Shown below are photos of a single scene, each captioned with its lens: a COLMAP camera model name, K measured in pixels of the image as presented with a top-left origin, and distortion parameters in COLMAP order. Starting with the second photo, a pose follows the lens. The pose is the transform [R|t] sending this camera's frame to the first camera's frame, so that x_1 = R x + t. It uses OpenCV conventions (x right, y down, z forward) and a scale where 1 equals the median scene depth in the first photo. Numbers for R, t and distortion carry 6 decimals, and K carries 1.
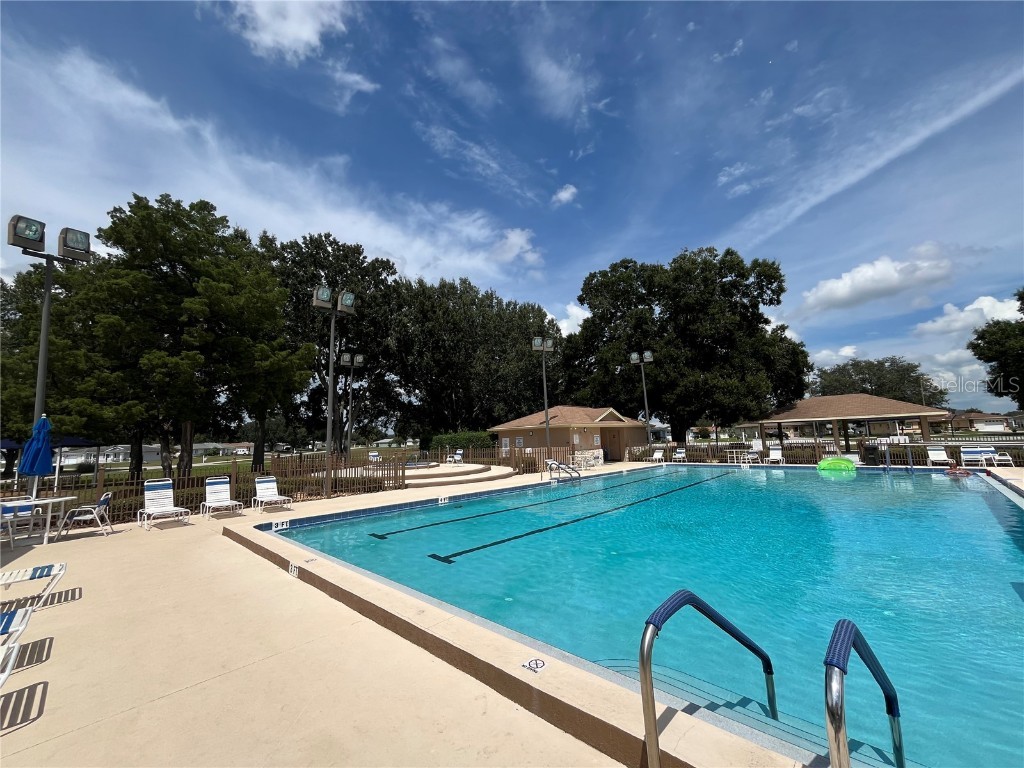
lens RADIAL K [[407.8, 0, 512.0], [0, 407.8, 384.0], [0, 0, 1]] dist [0.002901, -0.000234]
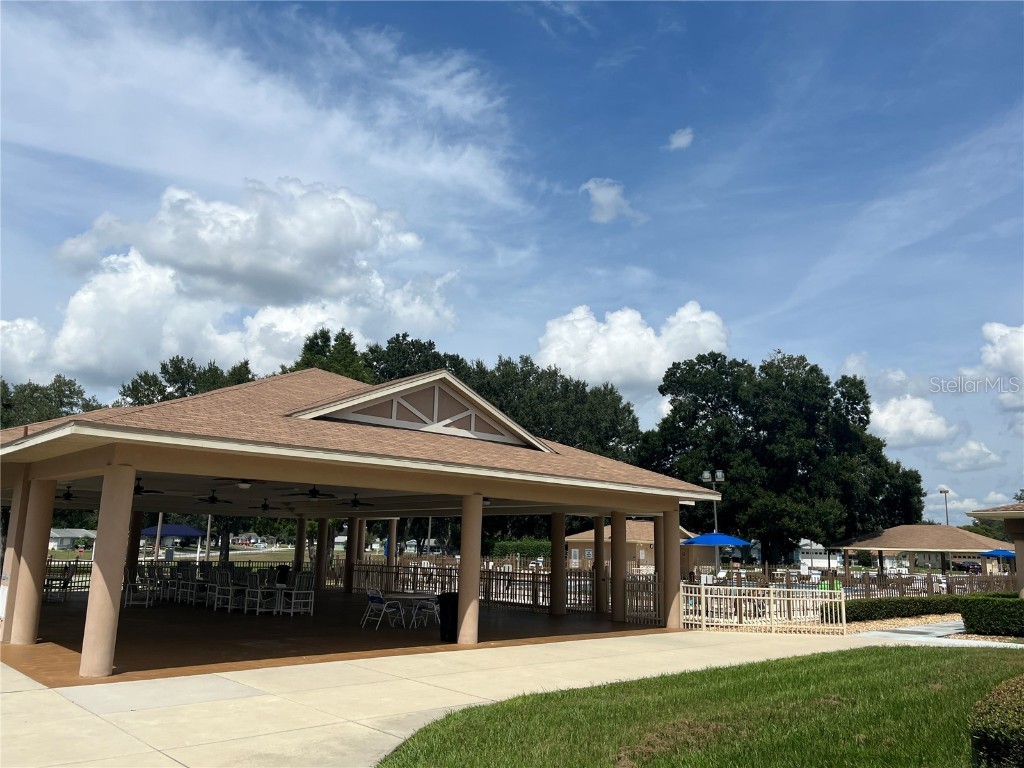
lens RADIAL K [[782.8, 0, 508.9], [0, 782.8, 403.5], [0, 0, 1]] dist [0.028449, -0.000610]
pose [[0.997282, 0.047987, -0.055917, -0.055653], [-0.050614, 0.997632, -0.046563, -0.082834], [0.053551, 0.049267, 0.997349, -0.621712]]
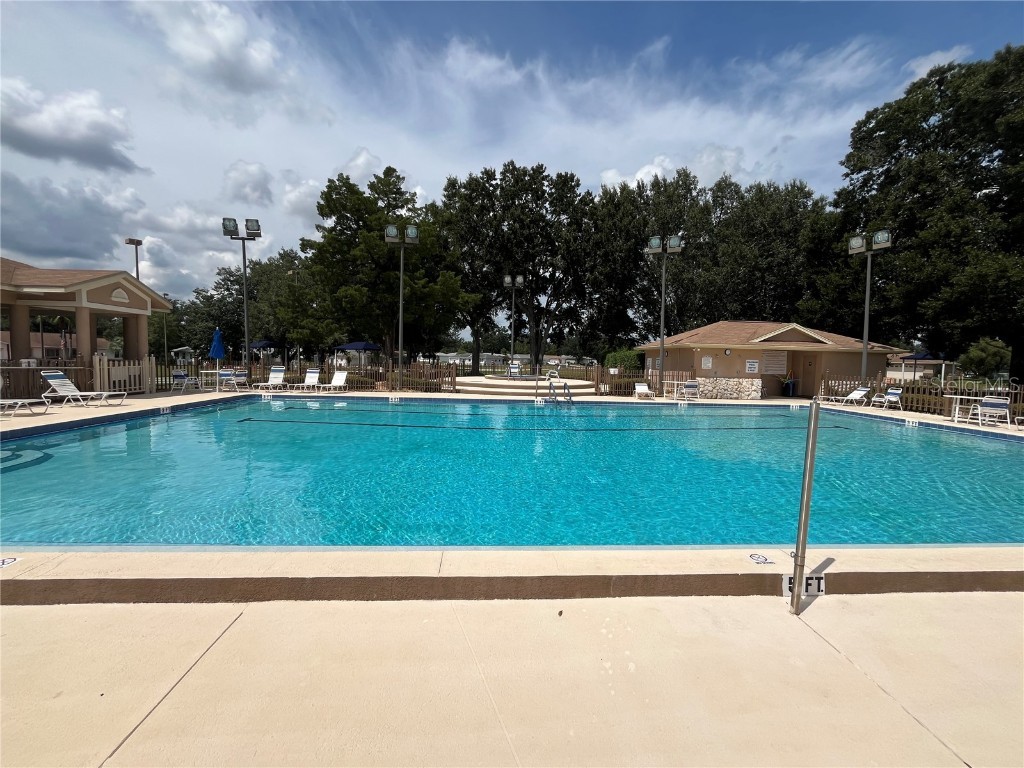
lens RADIAL K [[425.3, 0, 512.0], [0, 425.3, 384.0], [0, 0, 1]] dist [0.002175, -0.000117]
pose [[0.749264, 0.083252, -0.657018, 0.227052], [0.040200, 0.984521, 0.170595, 0.009758], [0.661050, -0.154233, 0.734319, 0.070953]]
